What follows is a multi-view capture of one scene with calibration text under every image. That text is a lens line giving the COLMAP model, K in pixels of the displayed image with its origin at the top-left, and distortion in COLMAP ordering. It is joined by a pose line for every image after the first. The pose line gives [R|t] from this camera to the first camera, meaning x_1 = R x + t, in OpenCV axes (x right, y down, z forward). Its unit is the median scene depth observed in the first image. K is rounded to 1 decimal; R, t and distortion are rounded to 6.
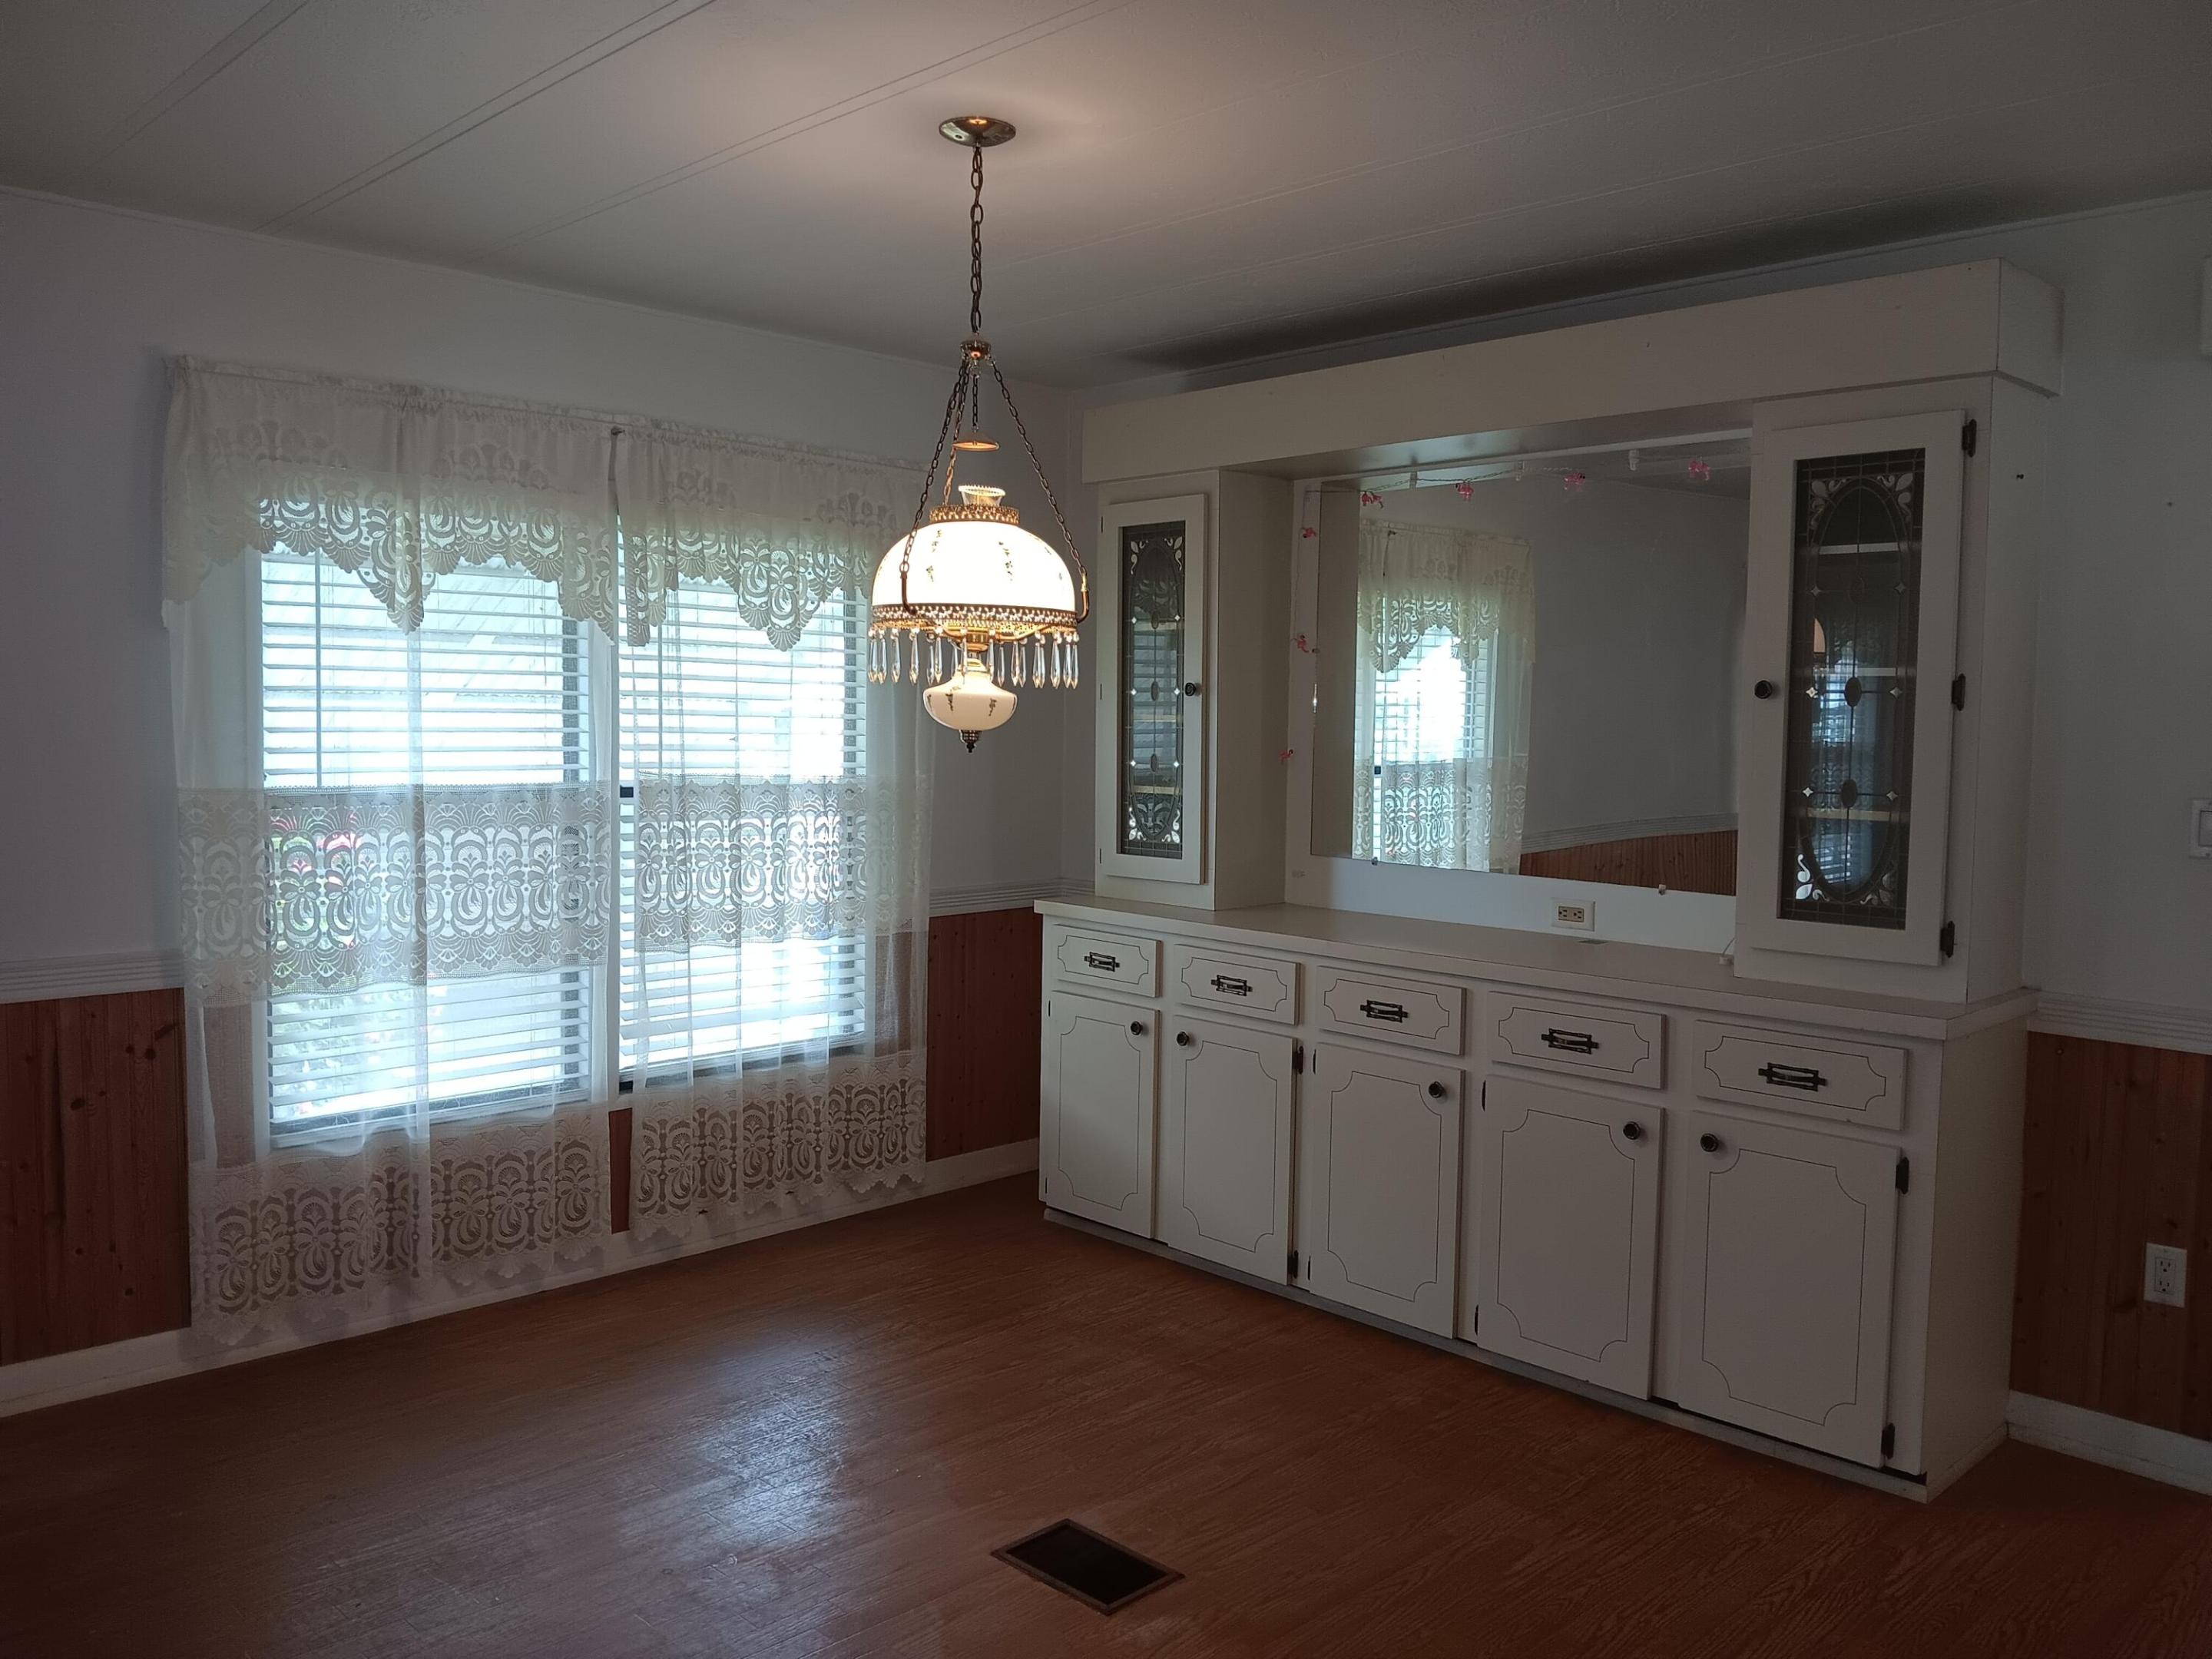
lens RADIAL K [[1722.1, 0, 1117.3], [0, 1722.1, 836.9], [0, 0, 1]] dist [0.172820, -0.348800]
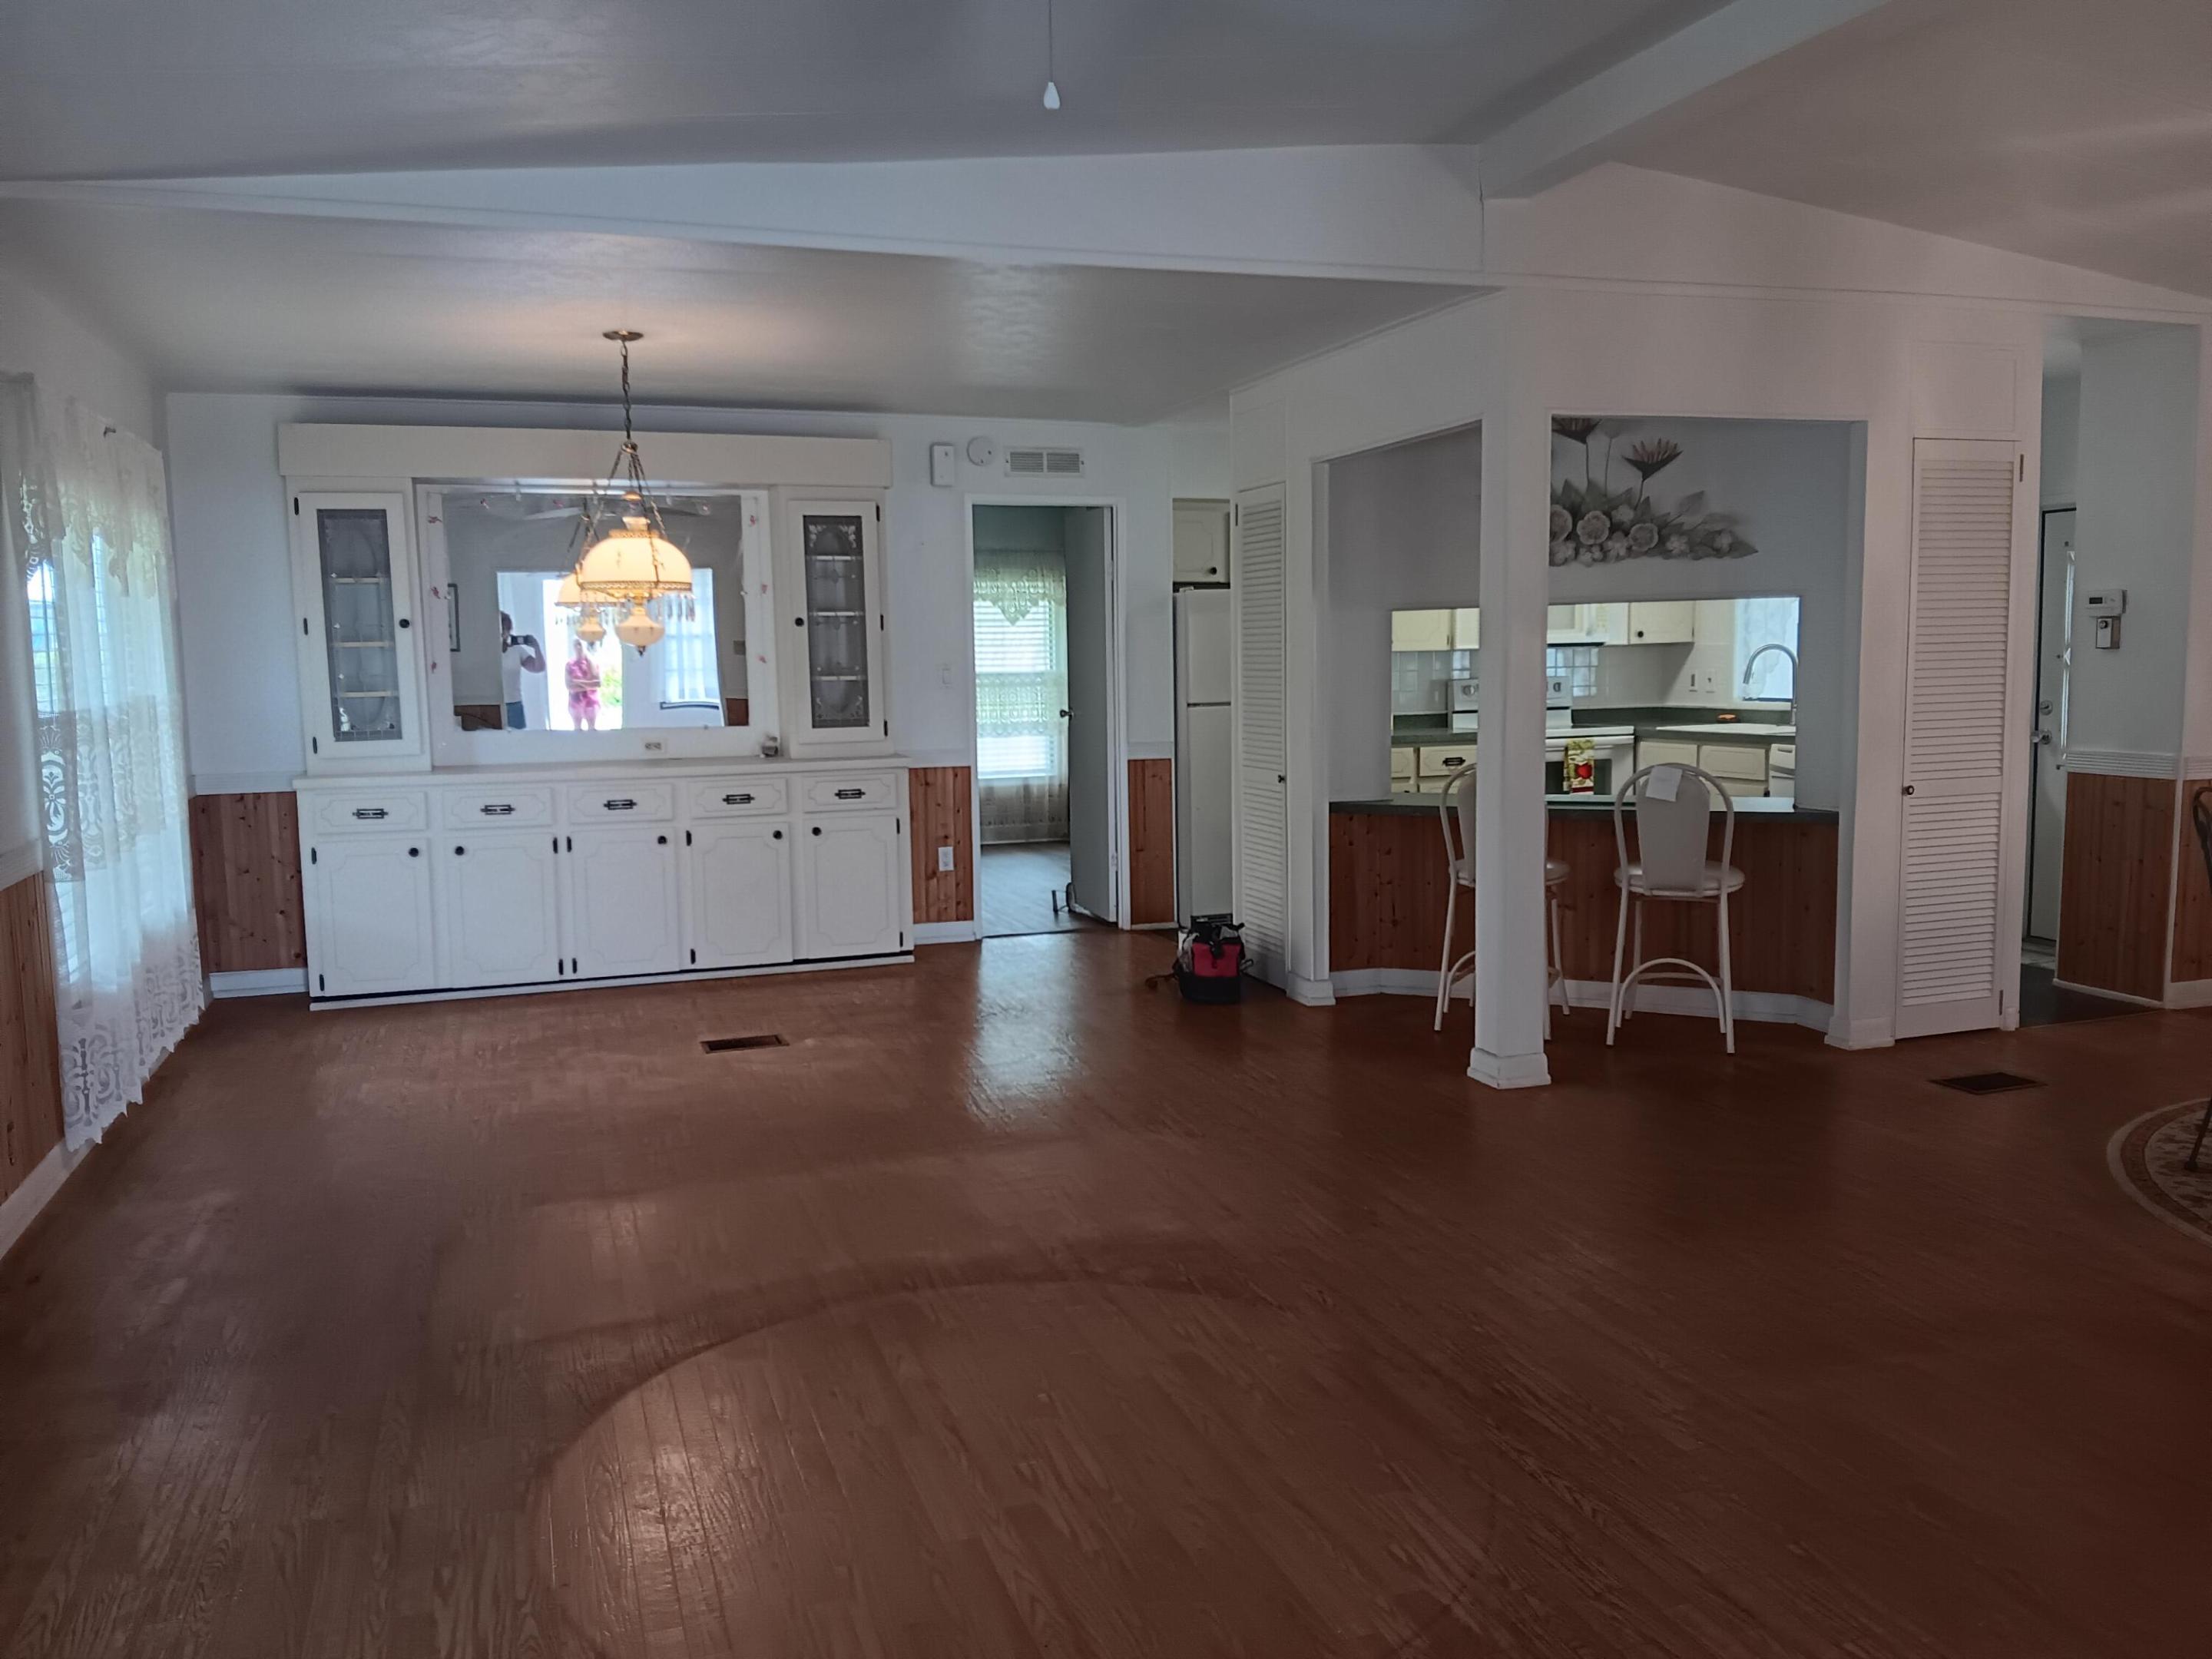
lens RADIAL K [[1691.3, 0, 1104.5], [0, 1691.3, 842.5], [0, 0, 1]] dist [0.084810, -0.147810]
pose [[0.432577, -0.127452, 0.892543, -1.232972], [0.087138, 0.991234, 0.099312, 0.009431], [-0.897376, 0.034814, 0.439891, -0.216803]]
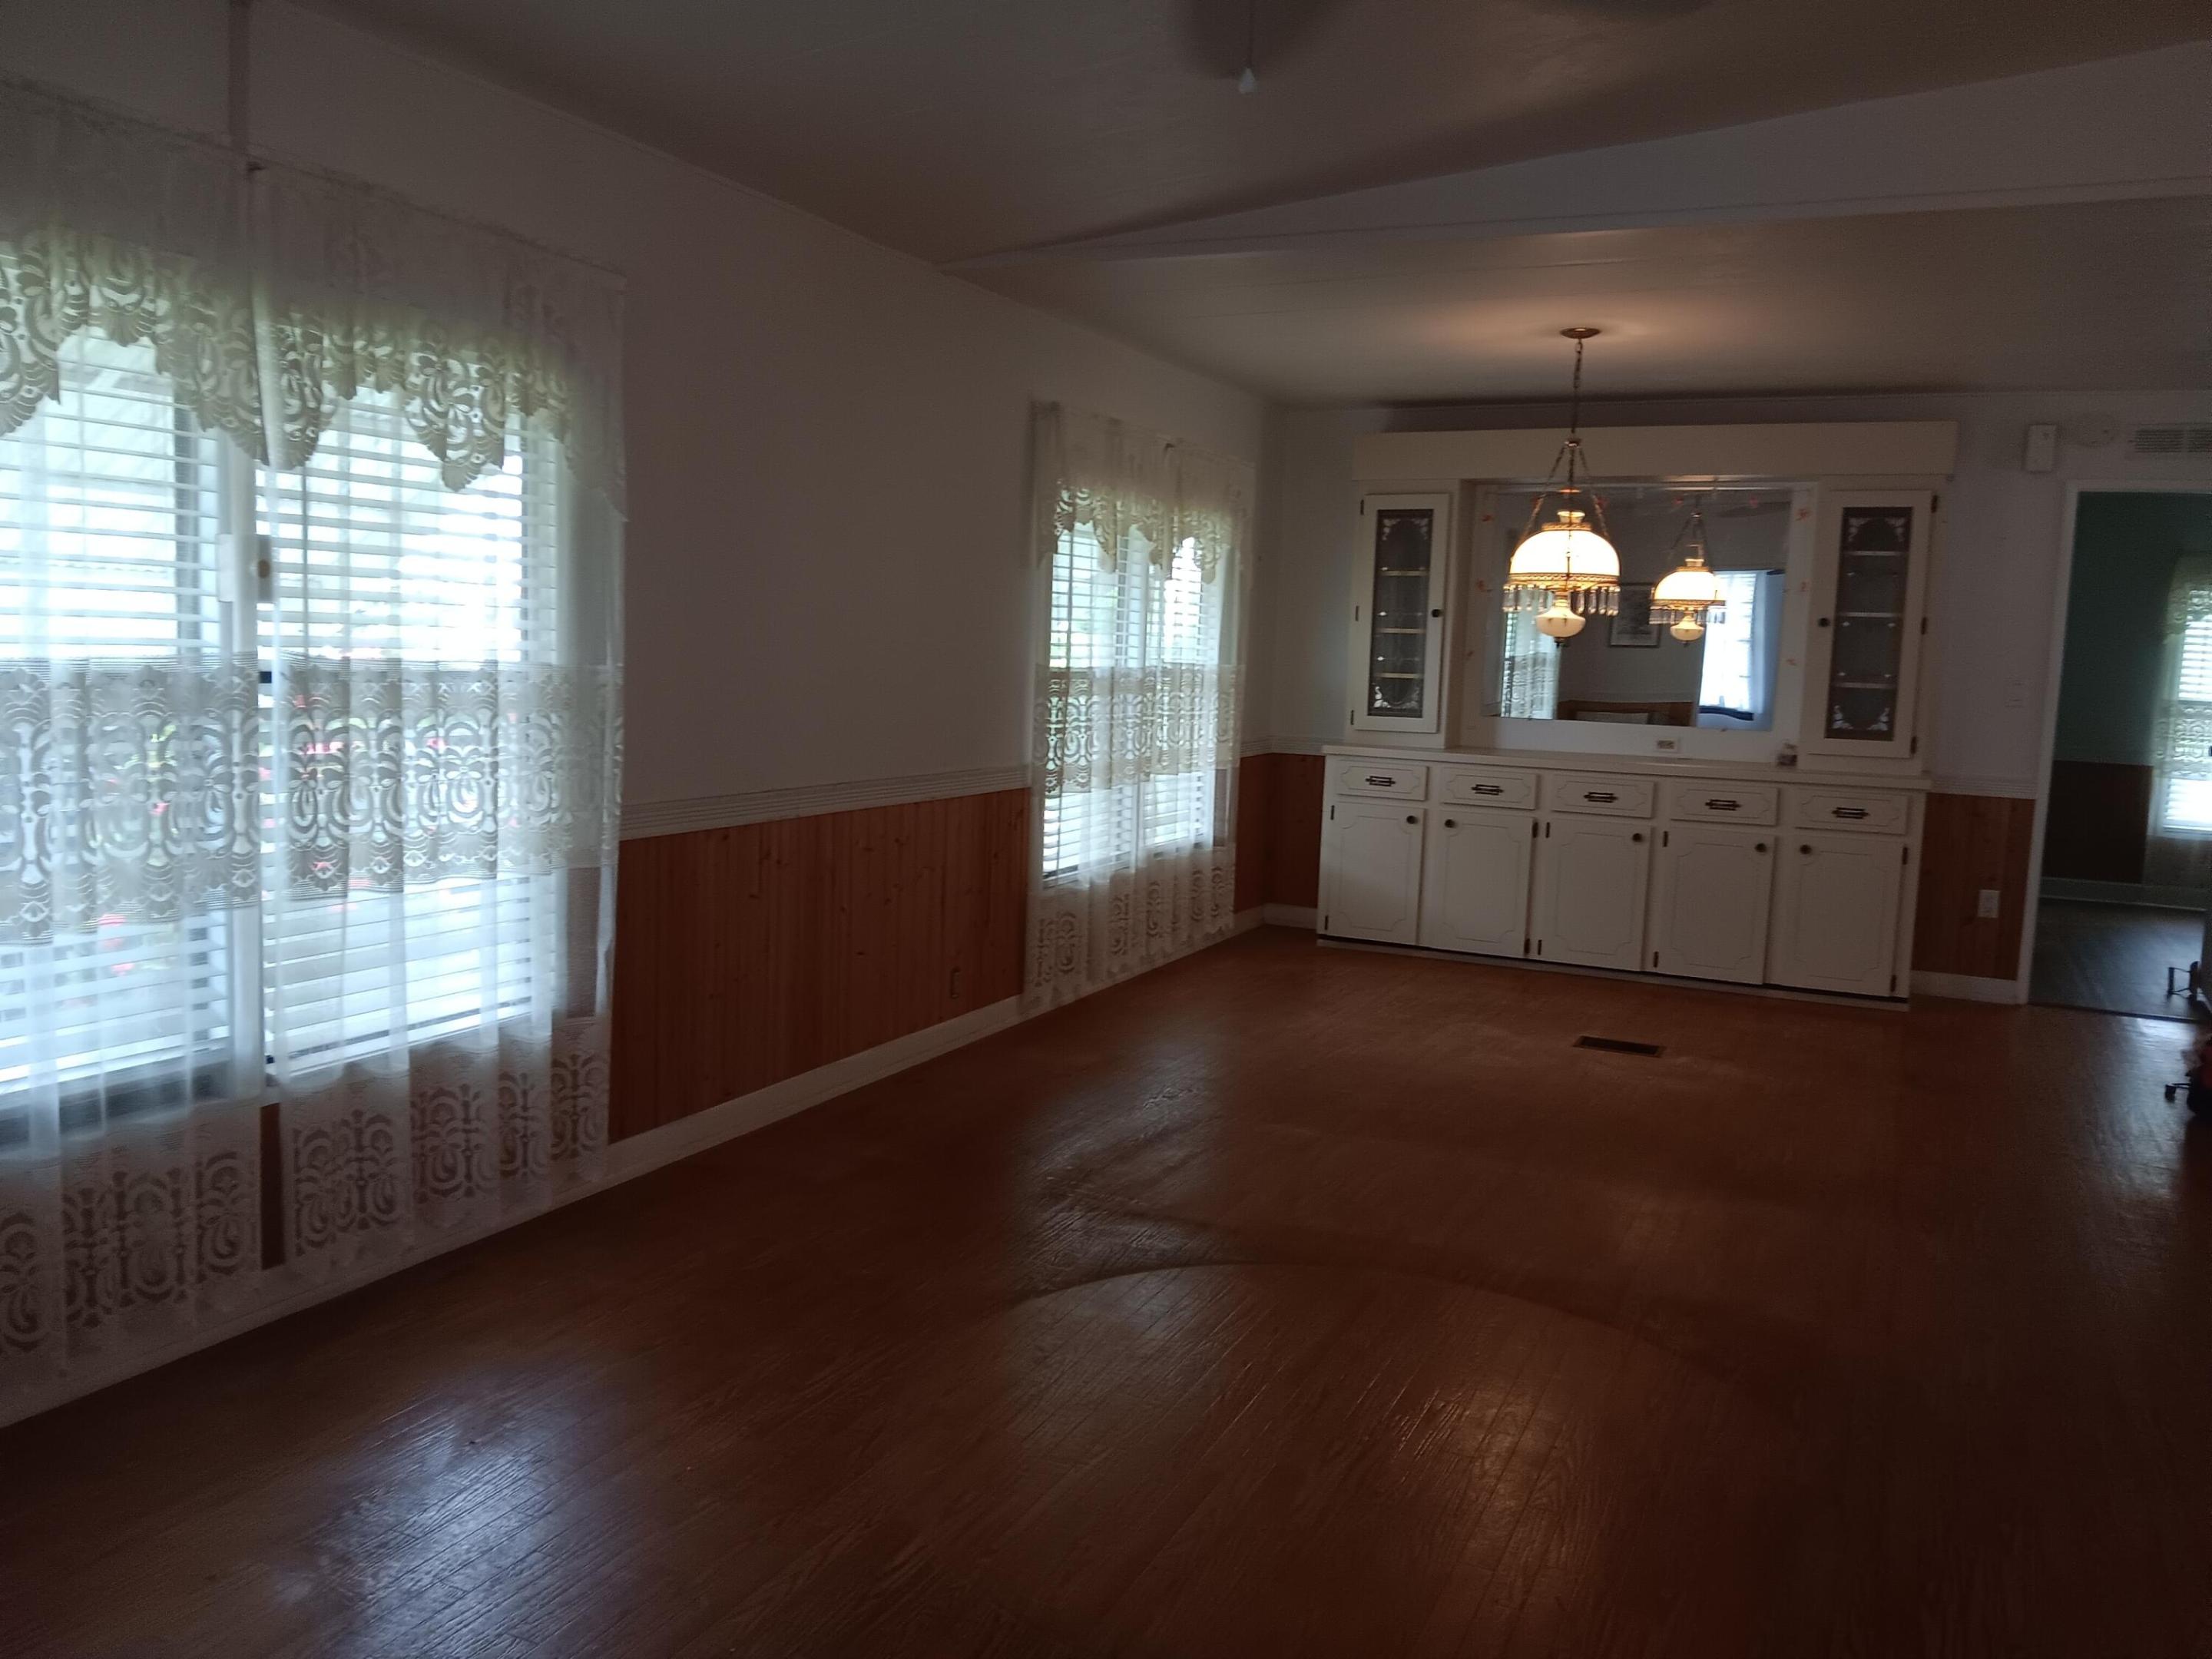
lens RADIAL K [[1680.3, 0, 1083.0], [0, 1680.3, 852.3], [0, 0, 1]] dist [0.047602, -0.133527]
pose [[0.944701, -0.026620, 0.326852, -0.956815], [0.006306, 0.997990, 0.063055, 0.045269], [-0.327873, -0.057507, 0.942970, -0.489739]]
